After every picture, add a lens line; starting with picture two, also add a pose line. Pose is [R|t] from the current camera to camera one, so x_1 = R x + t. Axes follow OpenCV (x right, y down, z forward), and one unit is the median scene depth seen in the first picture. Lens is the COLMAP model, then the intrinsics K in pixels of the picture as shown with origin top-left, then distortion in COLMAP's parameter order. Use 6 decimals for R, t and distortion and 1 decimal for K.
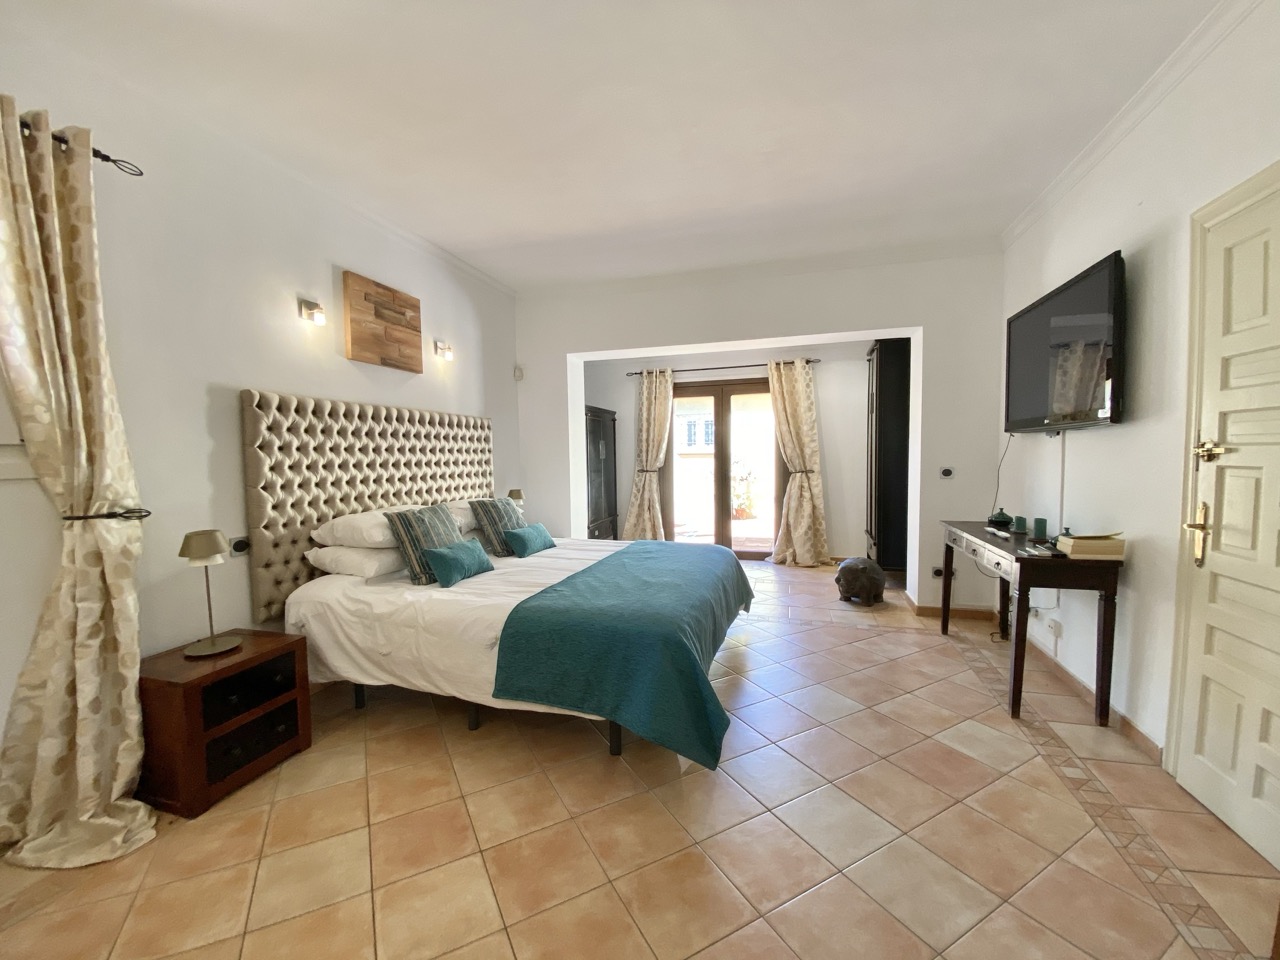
lens RADIAL K [[520.1, 0, 632.0], [0, 520.1, 485.1], [0, 0, 1]] dist [0.026774, -0.001030]
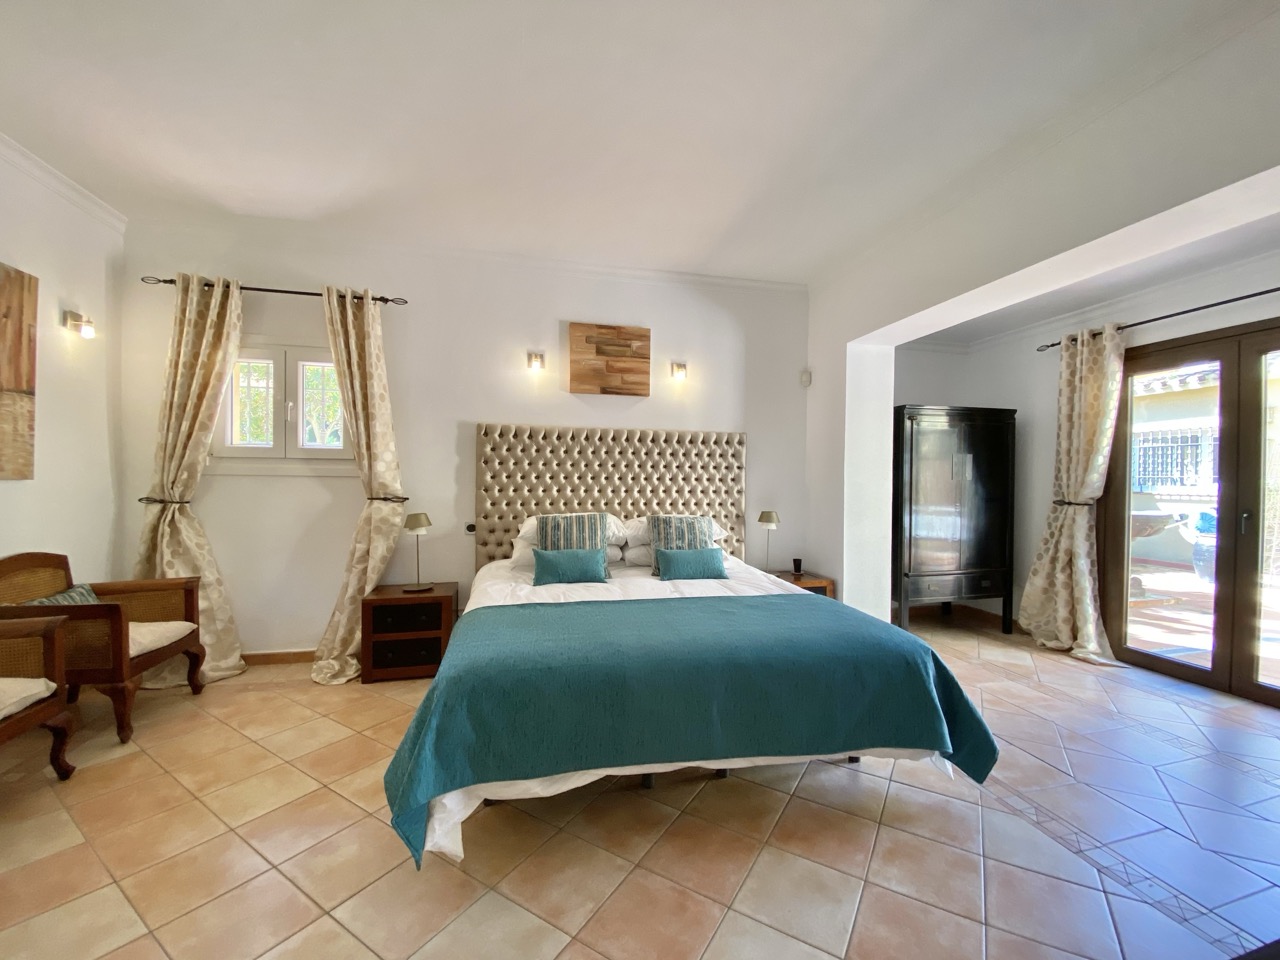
lens RADIAL K [[520.1, 0, 636.6], [0, 520.1, 483.1], [0, 0, 1]] dist [0.026774, -0.001030]
pose [[0.508487, 0.006778, -0.861043, 0.541524], [-0.064994, 0.997418, -0.030530, 0.001451], [0.858613, 0.071487, 0.507615, 0.466936]]
